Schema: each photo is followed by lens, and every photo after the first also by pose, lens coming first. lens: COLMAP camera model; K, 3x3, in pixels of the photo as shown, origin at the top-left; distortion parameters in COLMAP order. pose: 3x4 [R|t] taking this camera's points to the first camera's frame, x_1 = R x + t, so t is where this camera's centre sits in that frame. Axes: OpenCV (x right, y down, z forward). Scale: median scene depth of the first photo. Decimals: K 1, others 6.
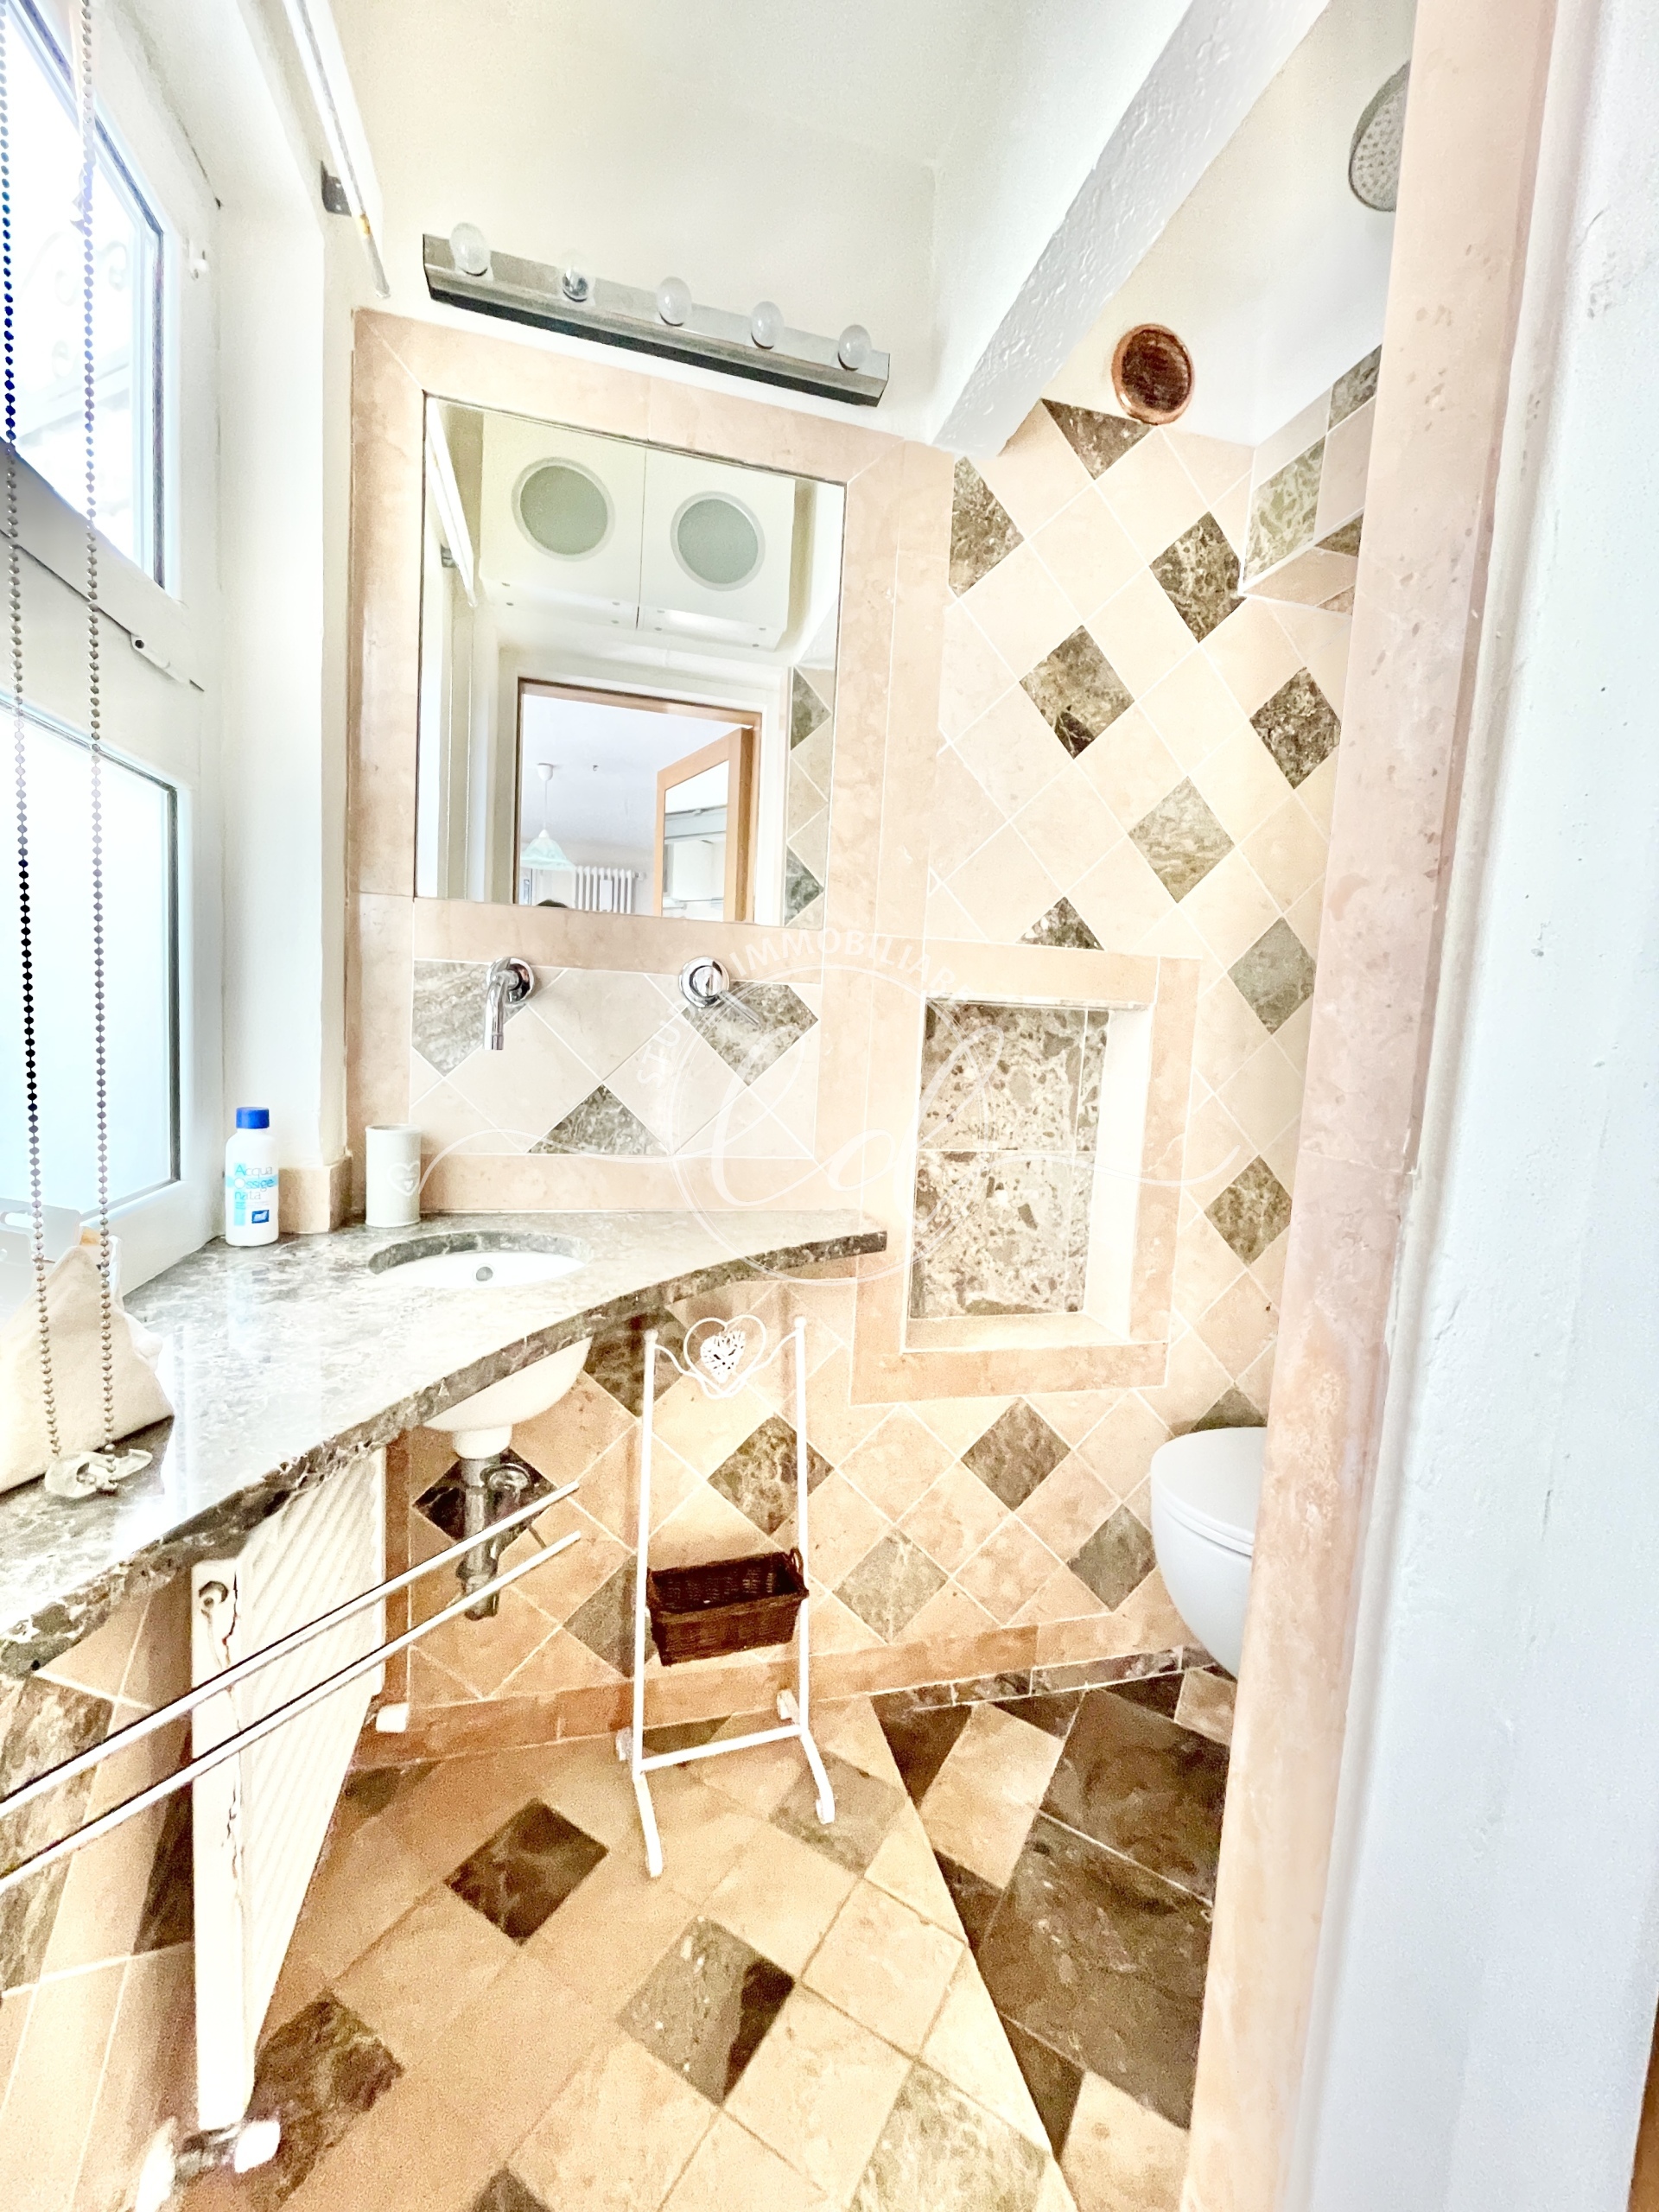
lens RADIAL K [[886.1, 0, 833.7], [0, 886.1, 1098.2], [0, 0, 1]] dist [-0.002413, -0.000195]
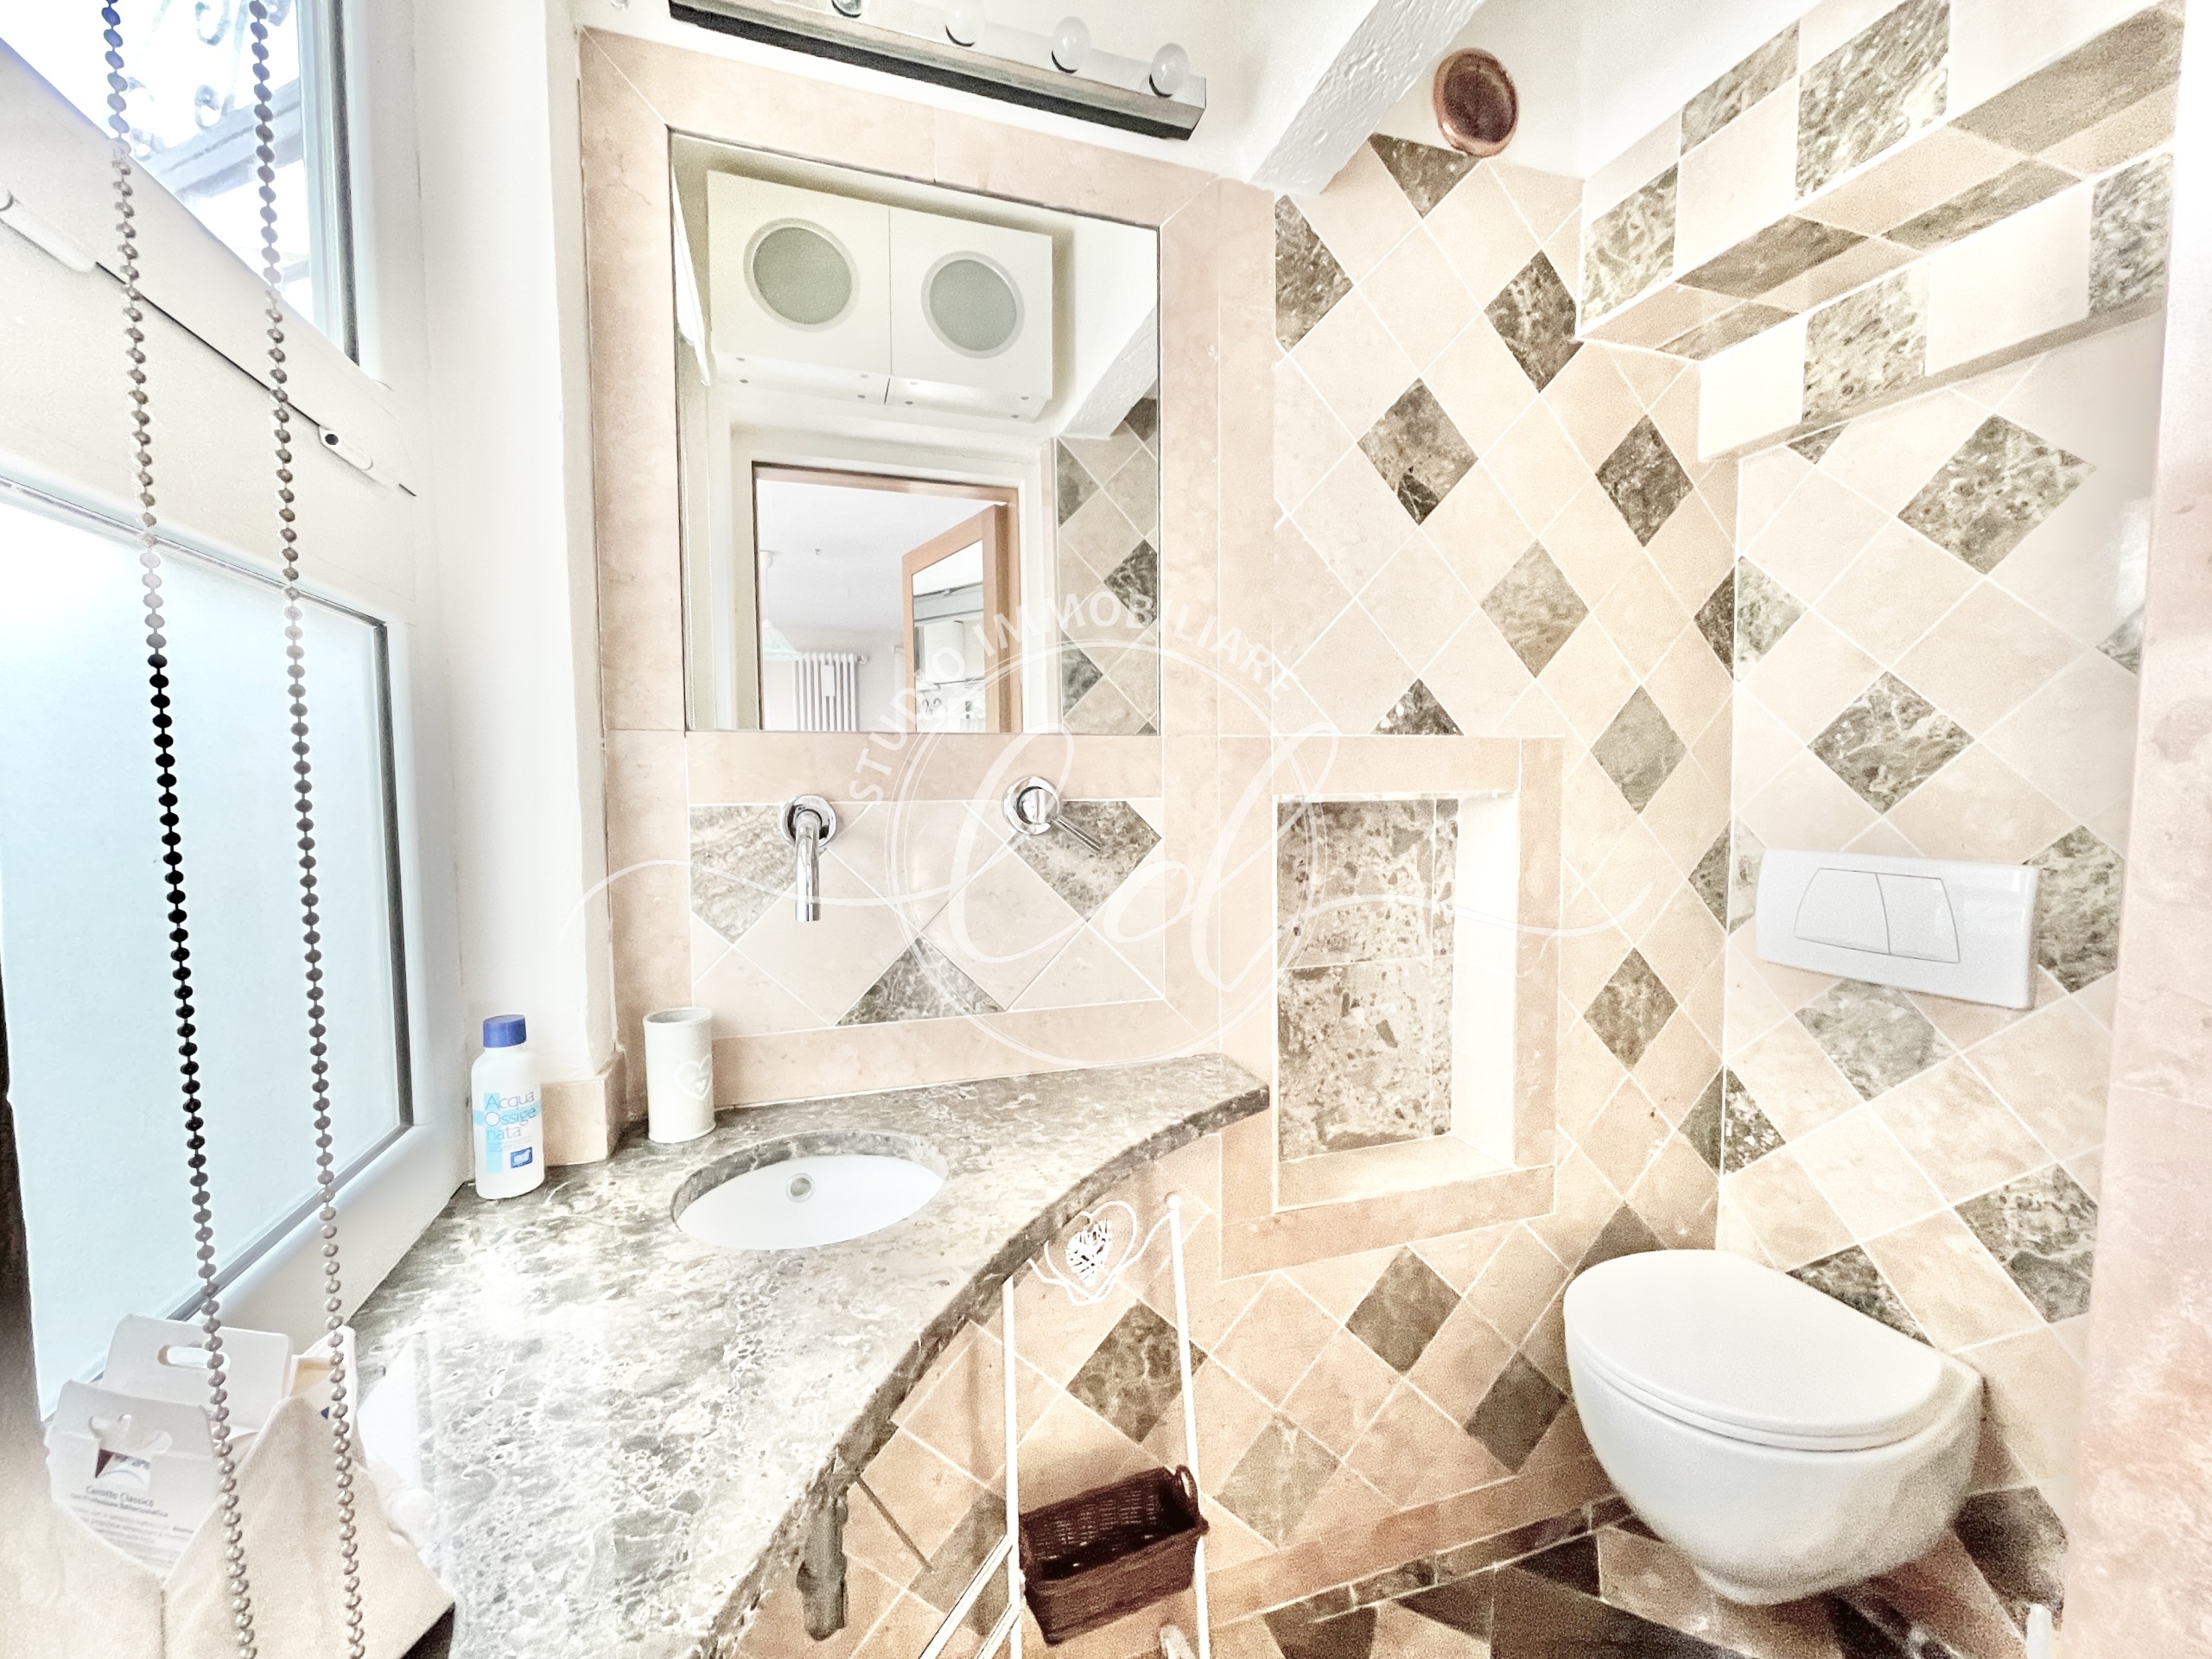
lens RADIAL K [[886.1, 0, 1101.5], [0, 886.1, 838.0], [0, 0, 1]] dist [-0.002413, -0.000195]
pose [[0.996325, -0.065263, 0.055478, -0.119948], [0.066755, 0.997444, -0.025472, -0.068701], [-0.053674, 0.029082, 0.998135, 0.137173]]
